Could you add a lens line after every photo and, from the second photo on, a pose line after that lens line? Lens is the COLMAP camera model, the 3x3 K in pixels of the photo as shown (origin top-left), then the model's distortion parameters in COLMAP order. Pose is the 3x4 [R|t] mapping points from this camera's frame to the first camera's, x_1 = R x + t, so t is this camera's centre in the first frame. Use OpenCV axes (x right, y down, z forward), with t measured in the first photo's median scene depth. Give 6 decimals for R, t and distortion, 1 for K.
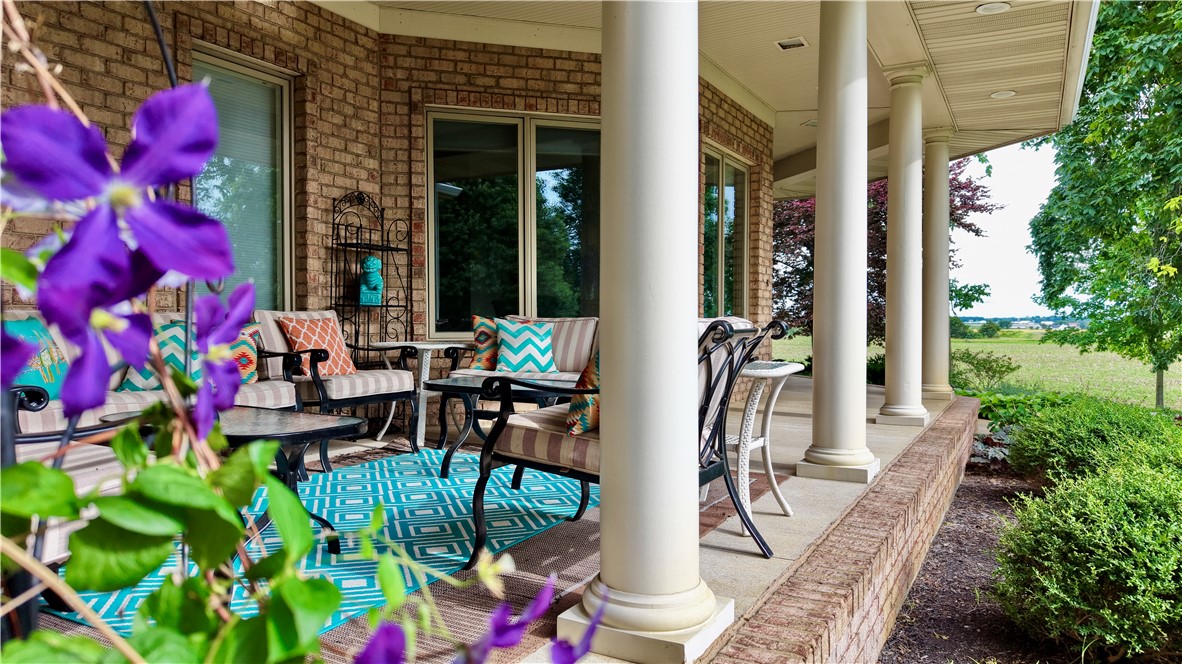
lens RADIAL K [[780.3, 0, 591.0], [0, 780.3, 332.0], [0, 0, 1]] dist [0.050344, -0.073437]
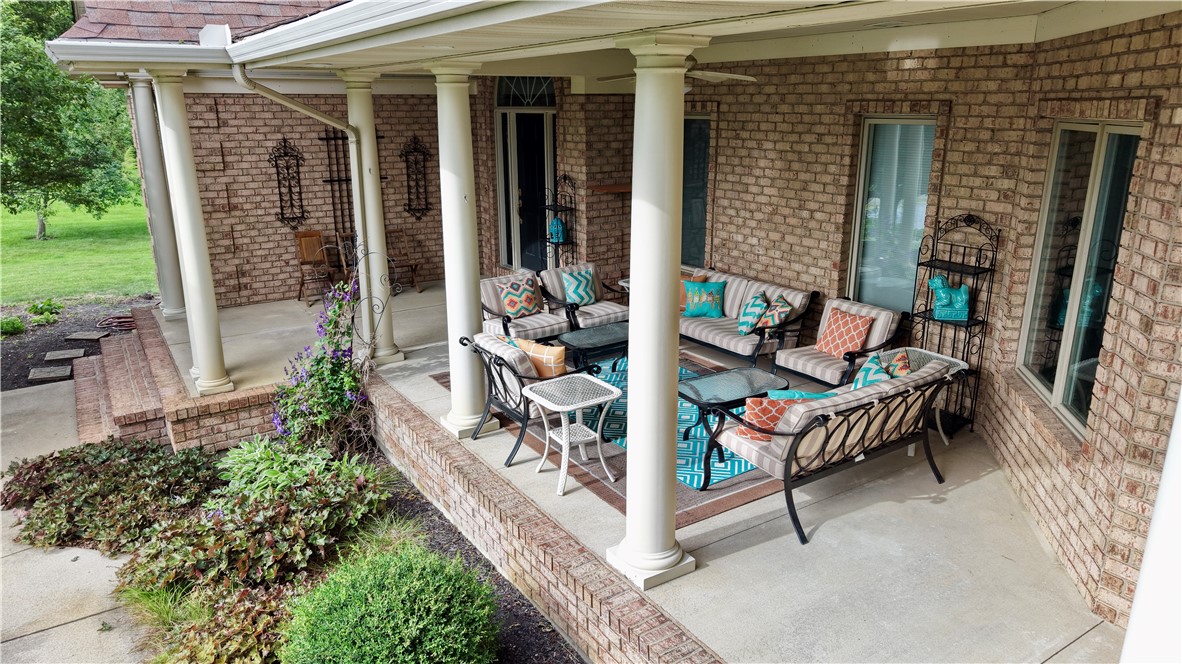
lens RADIAL K [[780.3, 0, 591.0], [0, 780.3, 332.0], [0, 0, 1]] dist [0.050344, -0.073437]
pose [[-0.464508, 0.245967, -0.850725, 0.901942], [-0.017233, 0.957961, 0.286381, -0.323502], [0.885401, 0.147687, -0.440742, 1.037639]]
